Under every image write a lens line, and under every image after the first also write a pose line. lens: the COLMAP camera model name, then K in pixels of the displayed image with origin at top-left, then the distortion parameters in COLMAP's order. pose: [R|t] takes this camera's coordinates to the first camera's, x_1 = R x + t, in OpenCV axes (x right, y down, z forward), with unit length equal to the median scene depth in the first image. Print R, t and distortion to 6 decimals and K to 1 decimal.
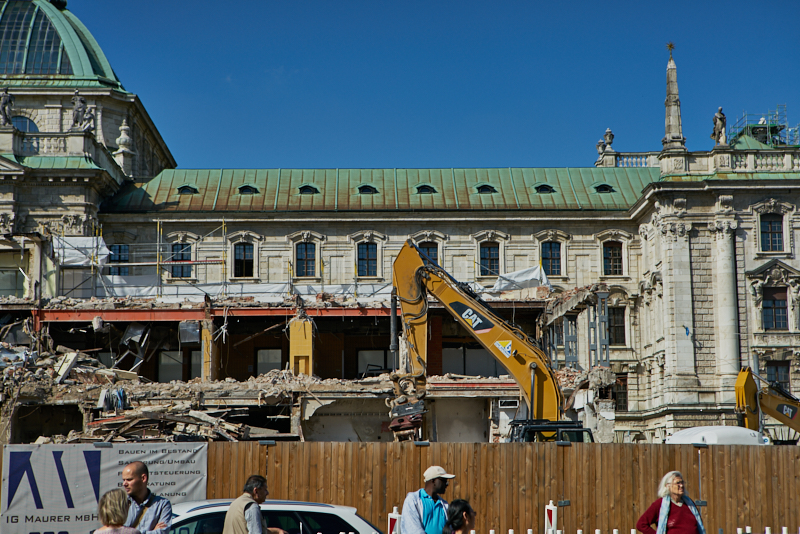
lens RADIAL K [[1551.1, 0, 395.2], [0, 1551.1, 257.3], [0, 0, 1]] dist [0.229163, -0.095142]
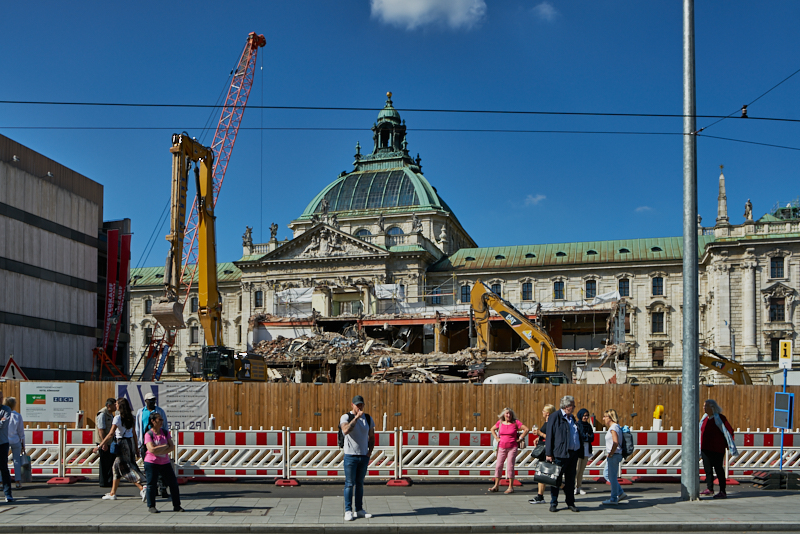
lens RADIAL K [[756.2, 0, 401.2], [0, 756.2, 399.2], [0, 0, 1]] dist [-0.022868, 0.015160]
pose [[0.956394, 0.006006, -0.292018, 0.077859], [0.034778, 0.990334, 0.134272, 0.002842], [0.290002, -0.138572, 0.946941, 0.024515]]
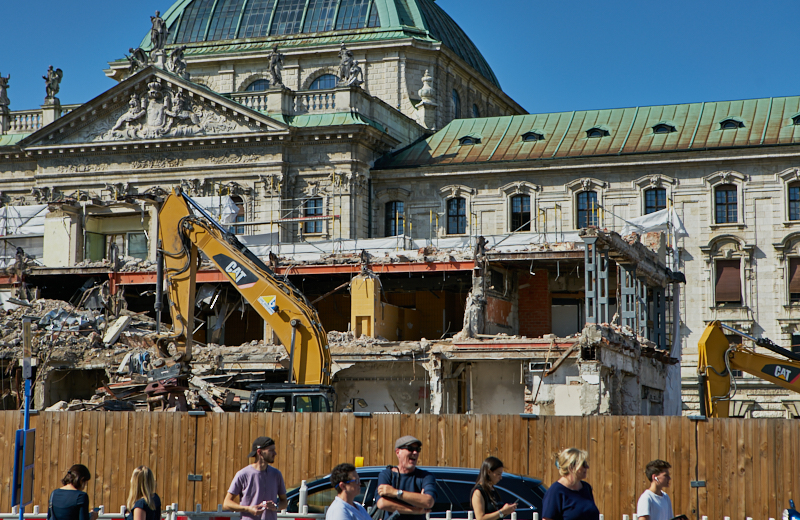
lens RADIAL K [[1660.7, 0, 378.2], [0, 1660.7, 243.0], [0, 0, 1]] dist [0.233292, -0.176725]
pose [[0.934964, -0.031192, -0.353369, 0.188622], [0.037516, 0.999235, 0.011059, 0.005927], [0.352754, -0.023597, 0.935418, 0.050061]]
